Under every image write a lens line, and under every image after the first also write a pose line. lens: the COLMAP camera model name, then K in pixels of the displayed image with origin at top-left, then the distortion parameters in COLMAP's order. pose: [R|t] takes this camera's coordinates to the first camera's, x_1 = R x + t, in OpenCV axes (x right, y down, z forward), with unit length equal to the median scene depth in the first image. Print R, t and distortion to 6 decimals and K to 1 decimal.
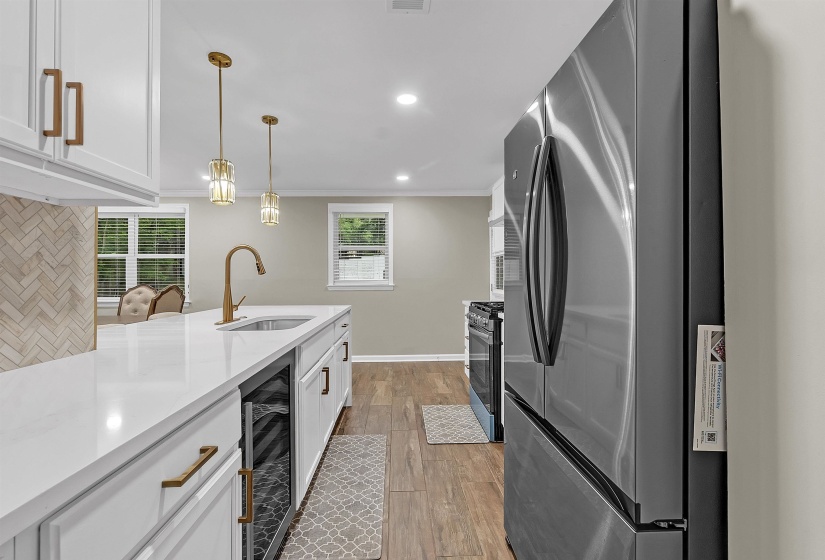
lens RADIAL K [[359.0, 0, 411.1], [0, 359.0, 276.2], [0, 0, 1]] dist [-0.002336, 0.000011]
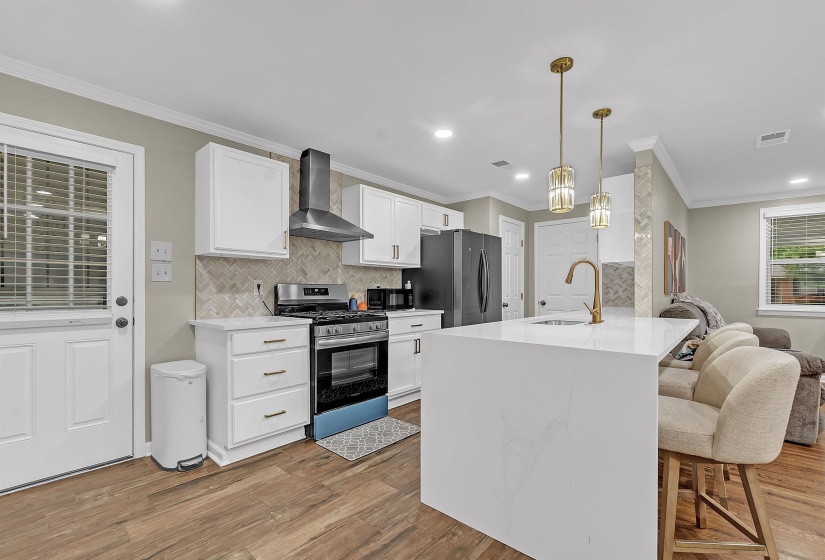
lens RADIAL K [[368.1, 0, 411.9], [0, 368.1, 291.8], [0, 0, 1]] dist [-0.000712, 0.000152]
pose [[-0.724150, -0.001895, 0.689640, -0.729866], [-0.005179, 0.999983, -0.002691, 0.023752], [-0.689623, -0.005520, -0.724148, 1.857822]]
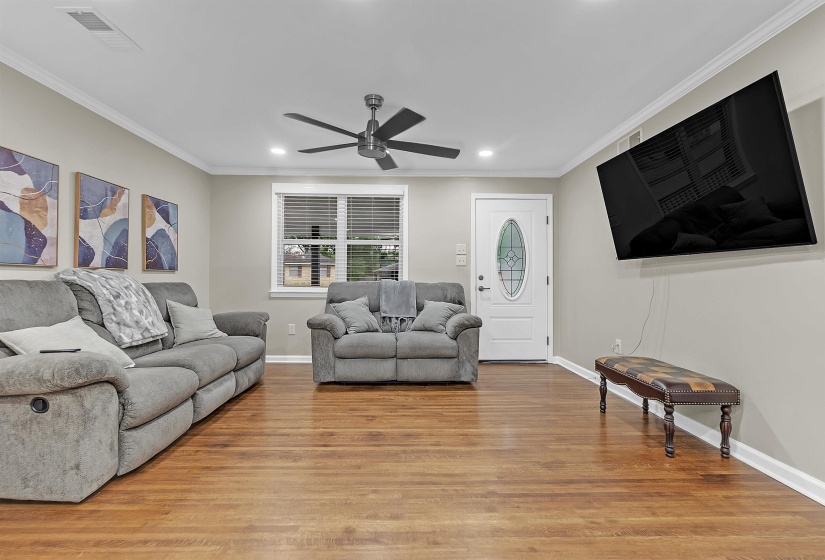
lens RADIAL K [[363.0, 0, 408.0], [0, 363.0, 274.4], [0, 0, 1]] dist [-0.007977, 0.000346]
pose [[-0.999731, -0.002315, 0.023099, -1.427298], [-0.002949, 0.999619, -0.027433, 0.065611], [-0.023027, -0.027493, -0.999357, 0.940167]]
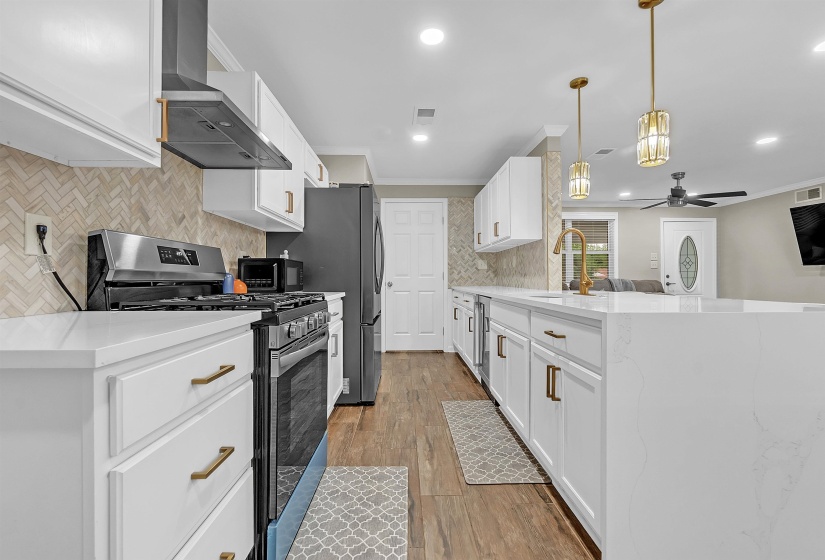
lens RADIAL K [[359.0, 0, 411.1], [0, 359.0, 276.2], [0, 0, 1]] dist [-0.002336, 0.000011]
pose [[-0.999747, 0.003056, 0.022286, 0.020651], [0.002706, 0.999872, -0.015744, 0.066013], [-0.022331, -0.015680, -0.999628, 1.741918]]
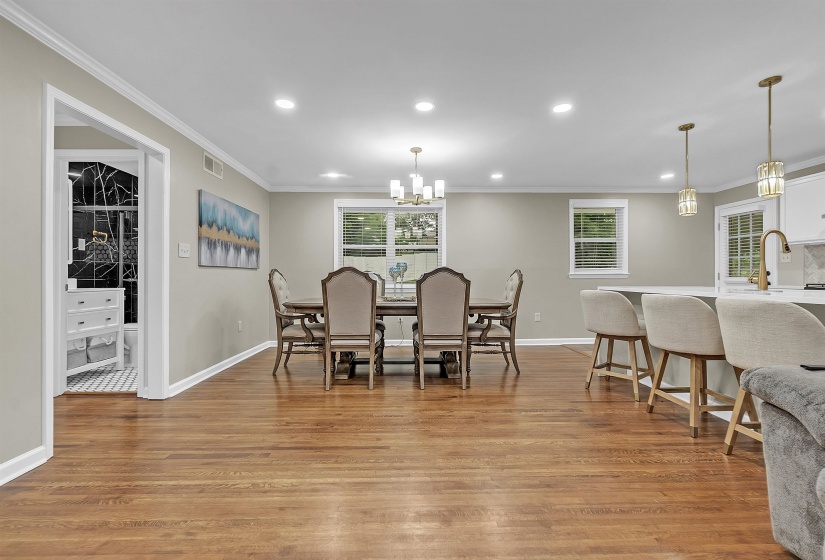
lens RADIAL K [[359.0, 0, 411.1], [0, 359.0, 276.2], [0, 0, 1]] dist [-0.002336, 0.000011]
pose [[0.999861, -0.000258, -0.016695, -1.369539], [0.000338, 0.999989, 0.004781, 0.054070], [0.016693, -0.004786, 0.999849, -0.209829]]
